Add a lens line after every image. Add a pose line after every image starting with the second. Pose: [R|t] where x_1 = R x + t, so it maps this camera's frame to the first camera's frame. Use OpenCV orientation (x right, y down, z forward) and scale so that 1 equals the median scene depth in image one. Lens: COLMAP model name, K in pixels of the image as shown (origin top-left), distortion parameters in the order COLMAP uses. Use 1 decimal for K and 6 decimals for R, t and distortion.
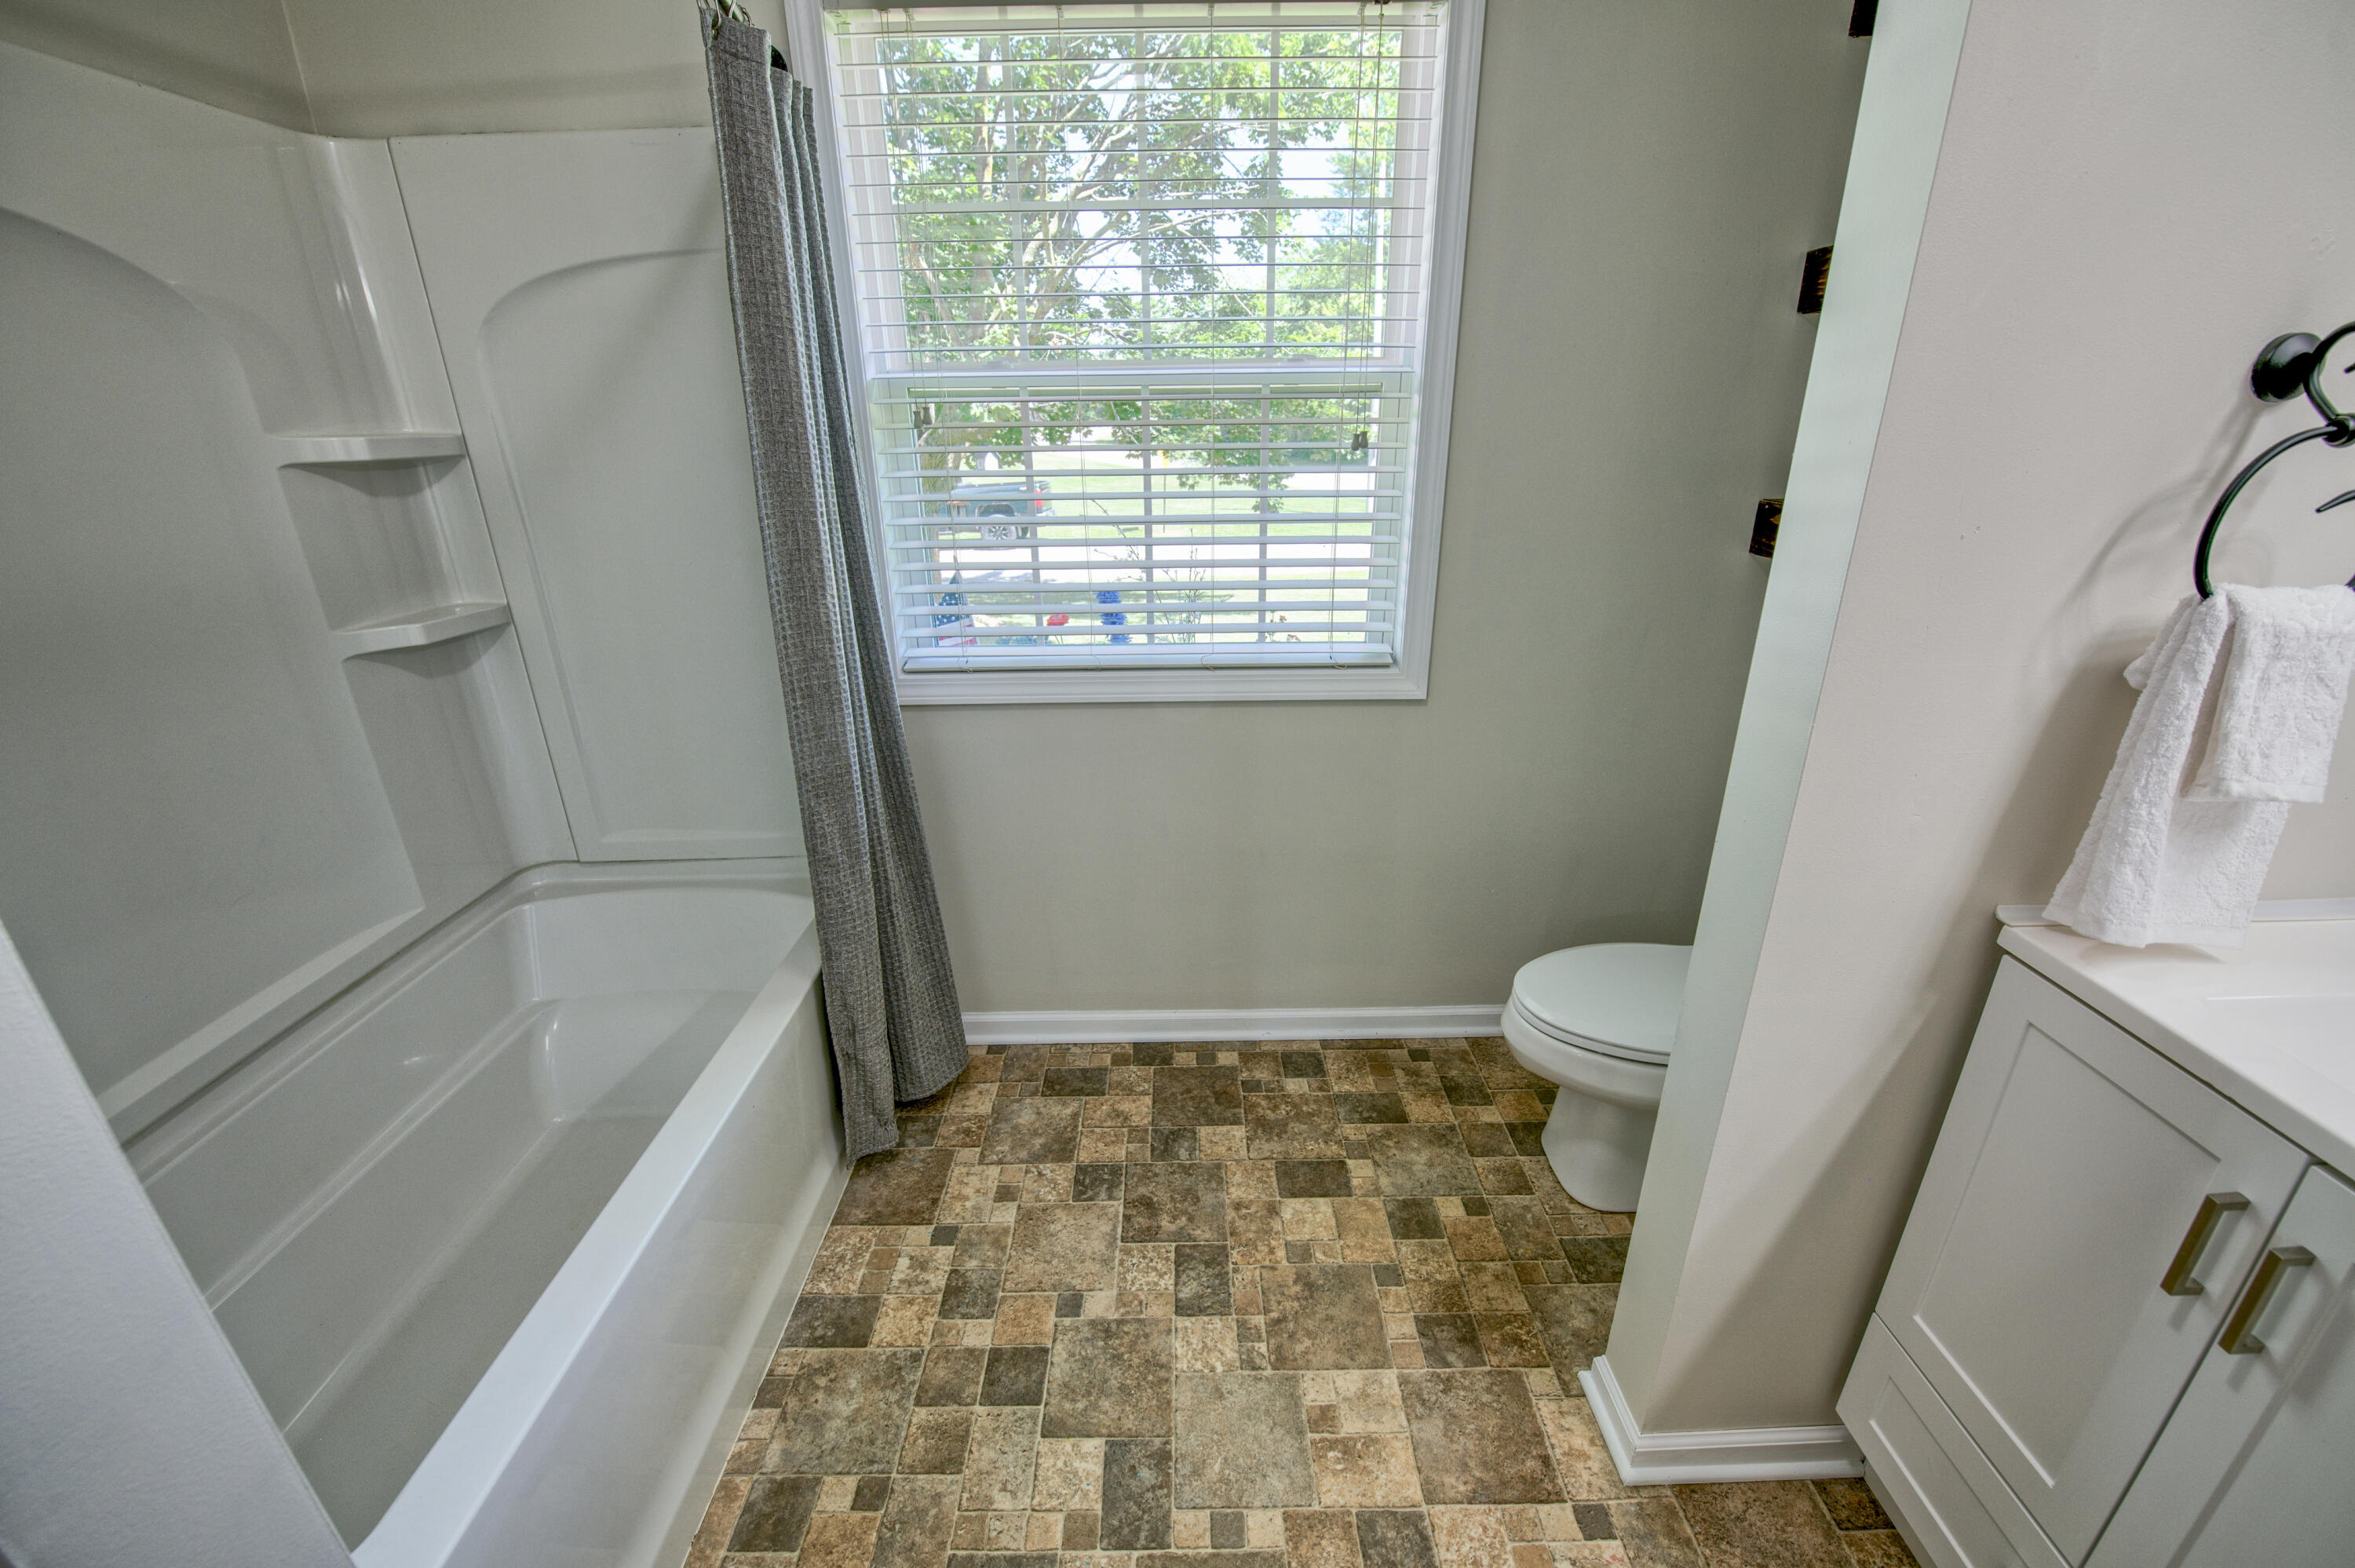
lens RADIAL K [[934.8, 0, 1188.7], [0, 934.8, 784.0], [0, 0, 1]] dist [-0.013967, -0.002067]
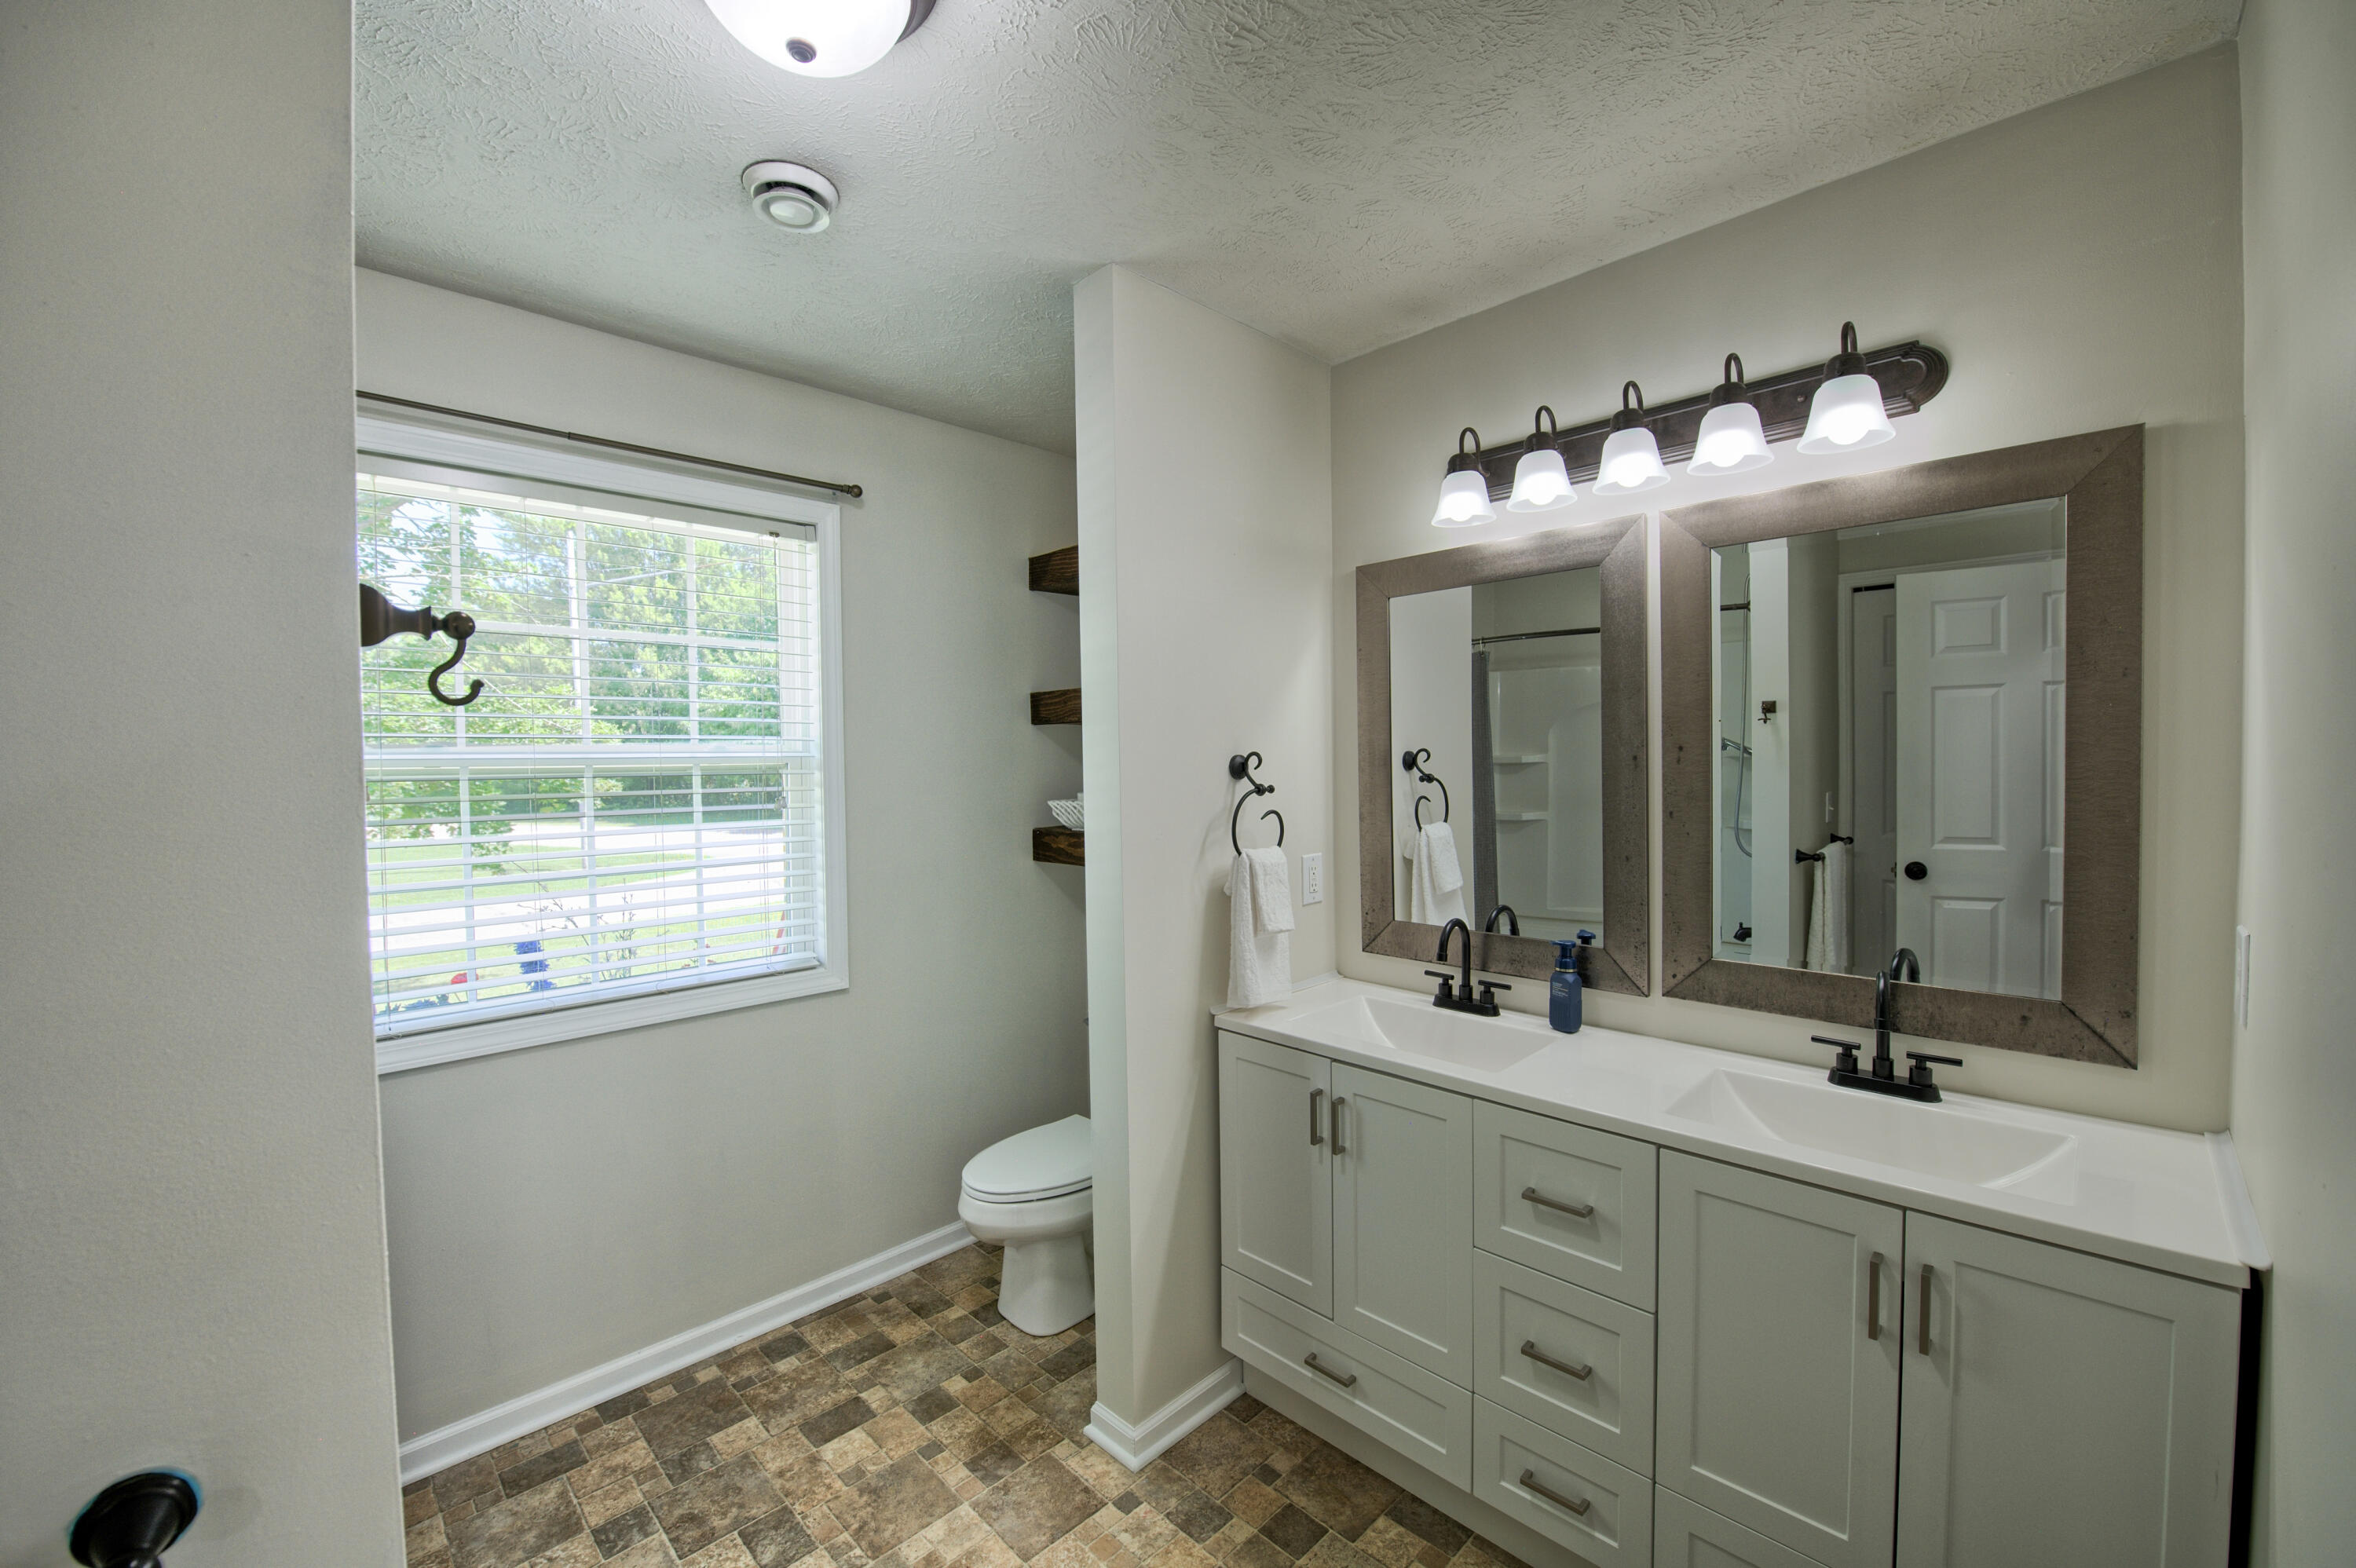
lens RADIAL K [[935.3, 0, 1189.2], [0, 935.3, 784.0], [0, 0, 1]] dist [-0.013967, -0.002067]
pose [[0.708917, -0.018539, 0.705048, -0.363737], [0.262030, 0.935027, -0.238882, 0.088740], [-0.654811, 0.354091, 0.667714, -0.316712]]
